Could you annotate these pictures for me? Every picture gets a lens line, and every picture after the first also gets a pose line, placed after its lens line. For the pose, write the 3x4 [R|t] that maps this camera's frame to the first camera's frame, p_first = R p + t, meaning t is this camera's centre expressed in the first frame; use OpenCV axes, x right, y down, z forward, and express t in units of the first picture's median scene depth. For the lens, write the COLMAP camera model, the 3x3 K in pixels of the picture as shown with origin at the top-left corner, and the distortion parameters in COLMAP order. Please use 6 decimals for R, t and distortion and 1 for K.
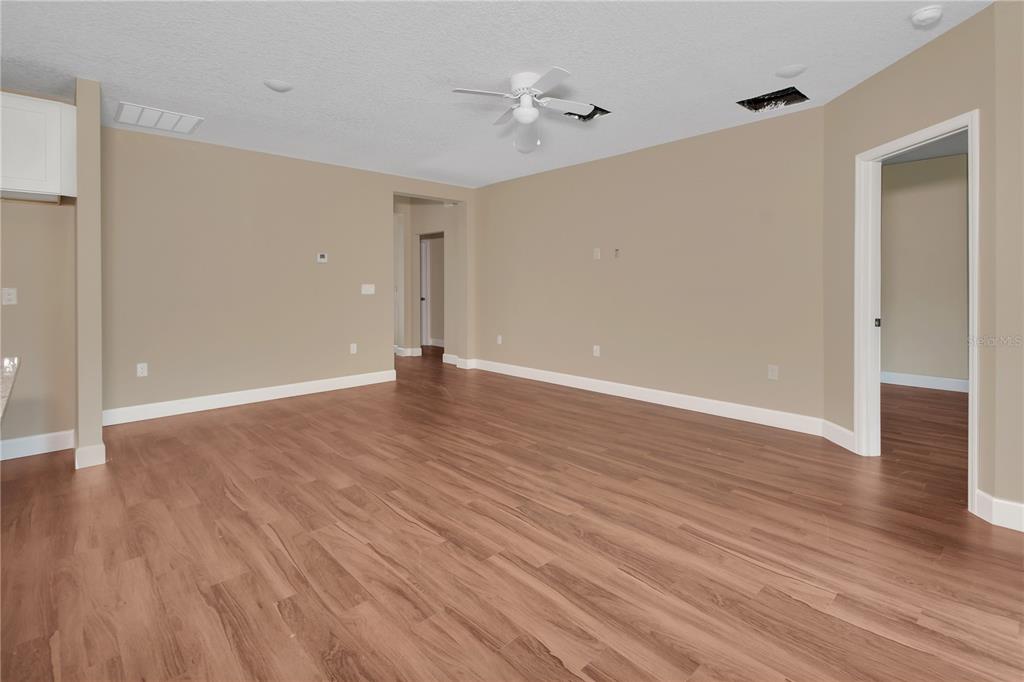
lens RADIAL K [[480.2, 0, 510.1], [0, 480.2, 343.5], [0, 0, 1]] dist [0.017189, -0.007877]
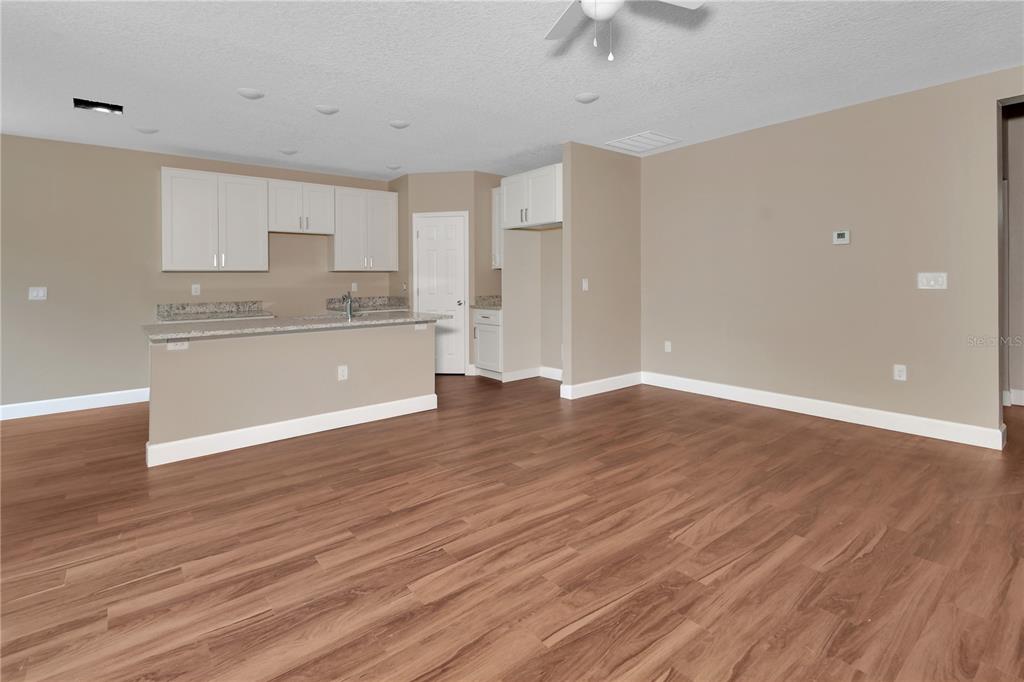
lens RADIAL K [[480.2, 0, 504.4], [0, 480.2, 337.0], [0, 0, 1]] dist [0.017189, -0.007877]
pose [[-0.076290, 0.126283, -0.989056, 0.806001], [-0.104381, 0.985485, 0.133879, -0.152186], [0.991607, 0.113453, -0.062001, 1.138046]]
